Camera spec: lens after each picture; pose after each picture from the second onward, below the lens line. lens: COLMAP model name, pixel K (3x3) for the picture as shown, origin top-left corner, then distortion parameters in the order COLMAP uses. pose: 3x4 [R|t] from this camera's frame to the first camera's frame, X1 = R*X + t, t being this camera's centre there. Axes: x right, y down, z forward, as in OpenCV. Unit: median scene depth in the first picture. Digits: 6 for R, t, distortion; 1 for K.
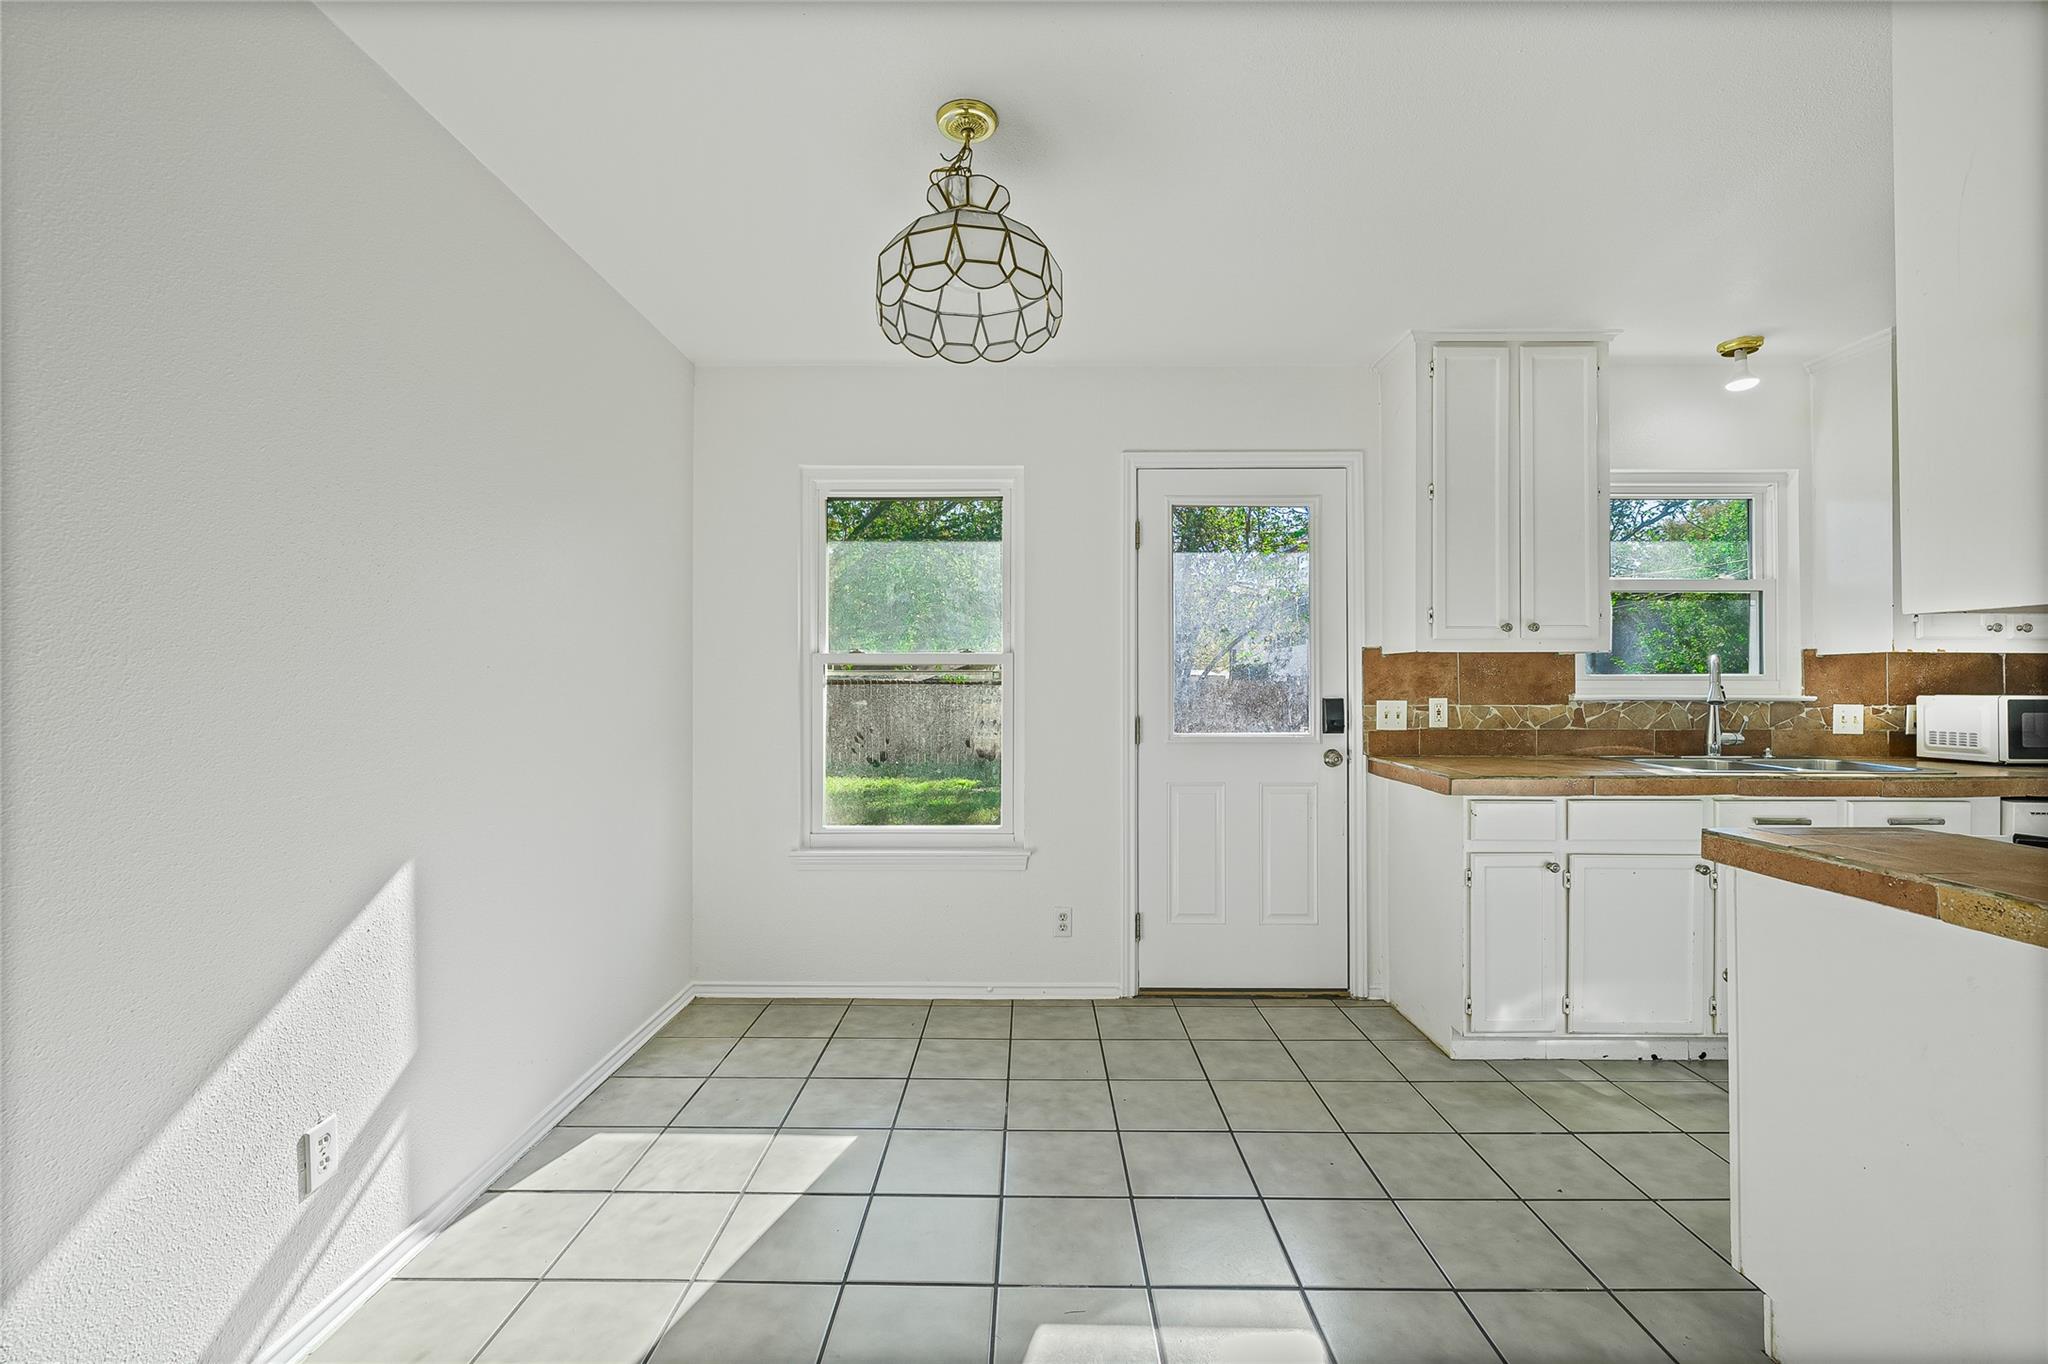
lens RADIAL K [[866.5, 0, 1024.0], [0, 866.5, 682.0], [0, 0, 1]] dist [-0.003479, -0.000507]
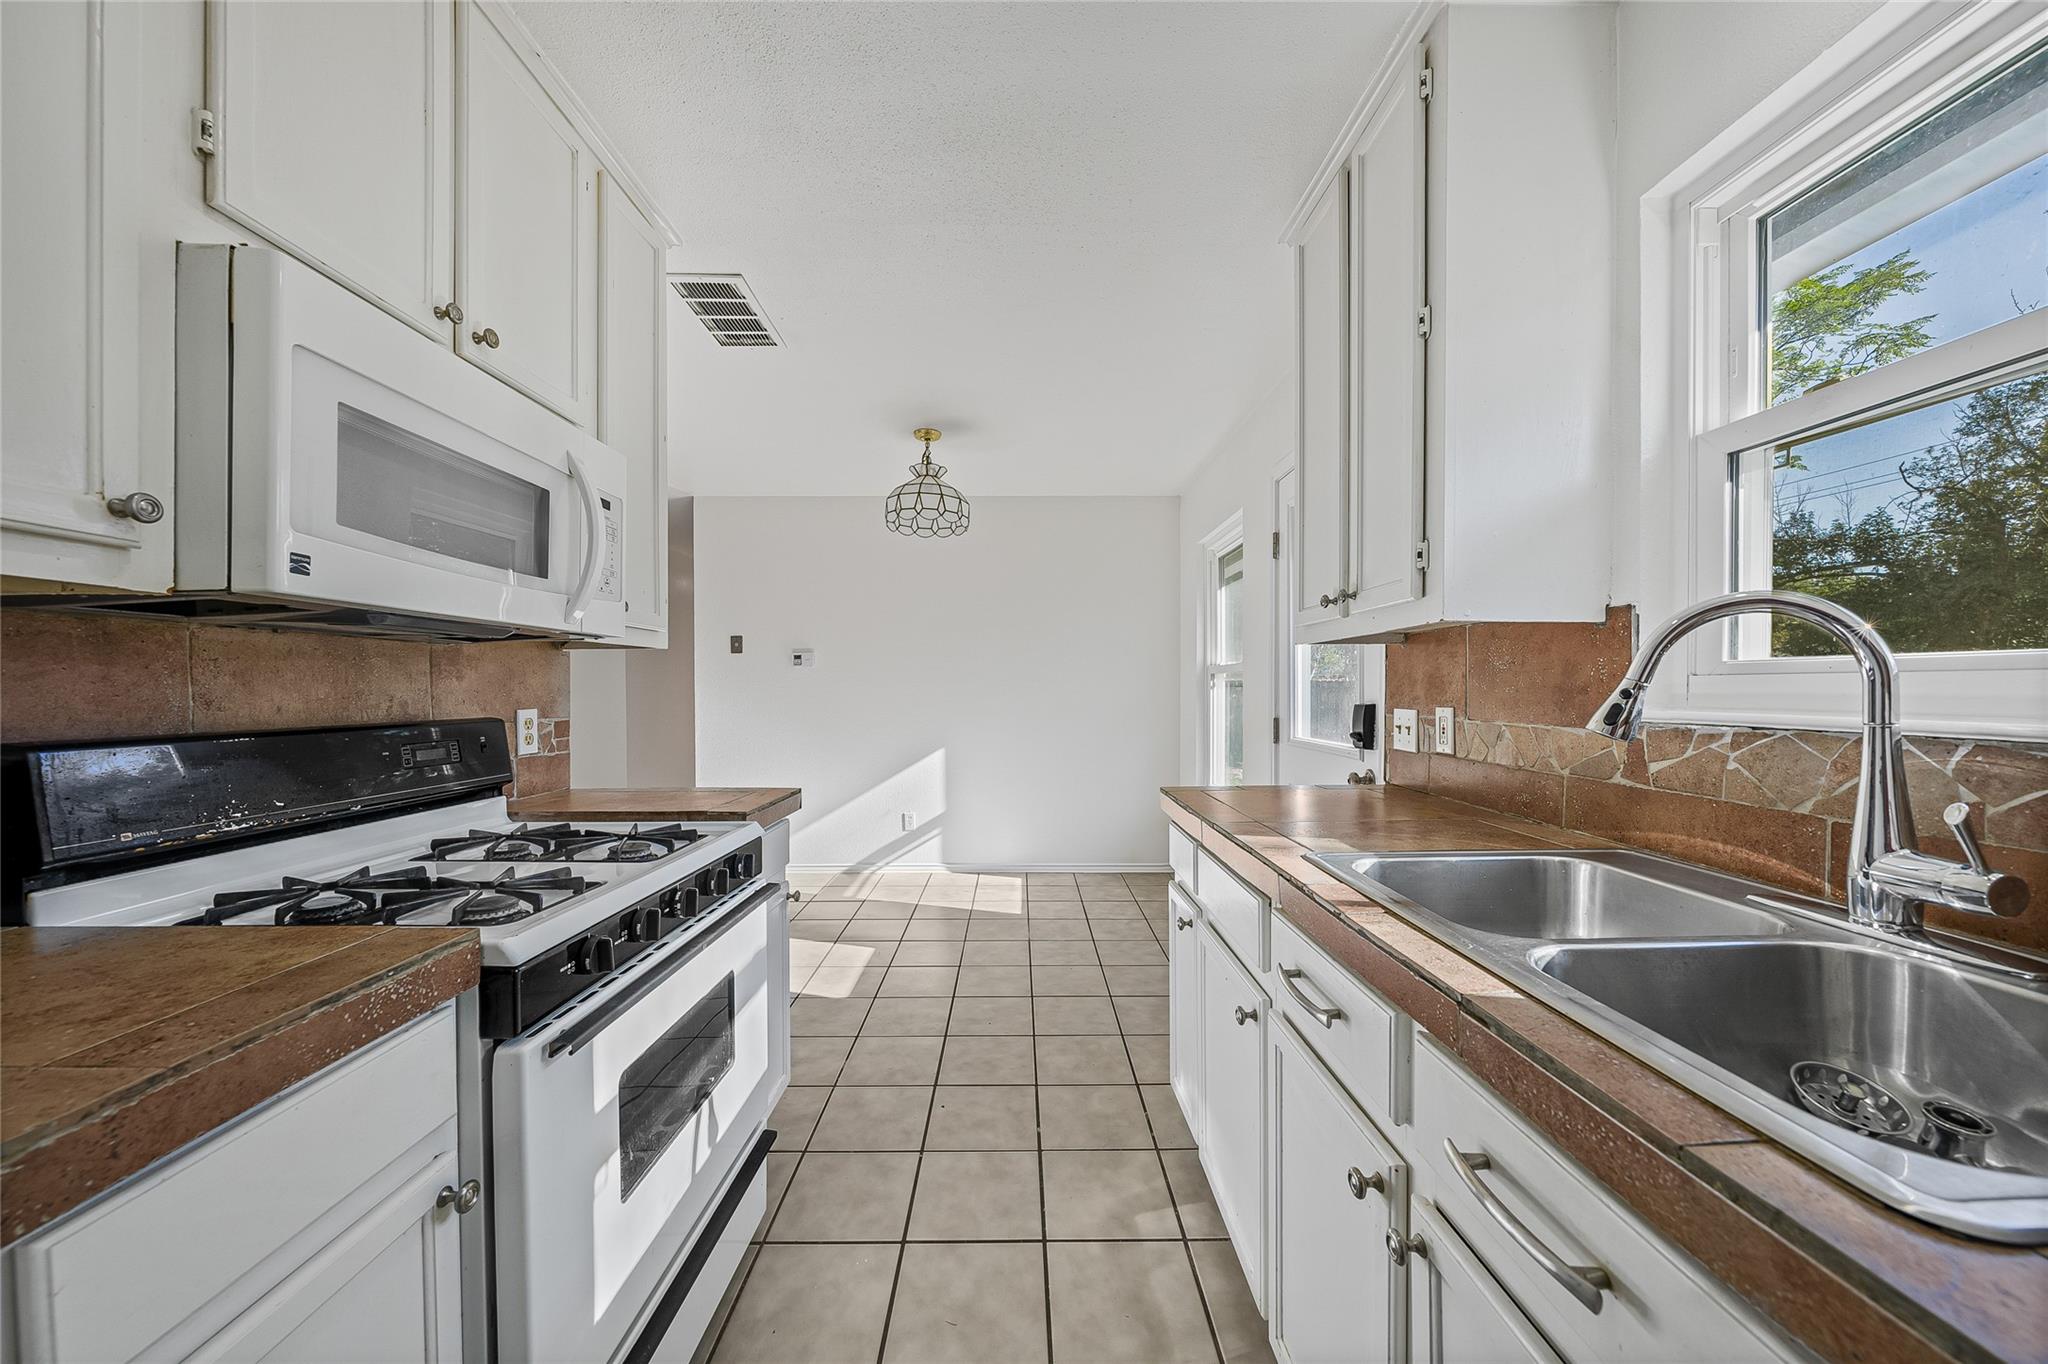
lens RADIAL K [[702.6, 0, 1023.8], [0, 702.6, 685.8], [0, 0, 1]] dist [-0.000232, 0.000000]
pose [[0.019127, -0.003516, -0.999811, 0.996637], [0.006549, 0.999973, -0.003391, 0.002246], [0.999796, -0.006483, 0.019150, 0.680723]]
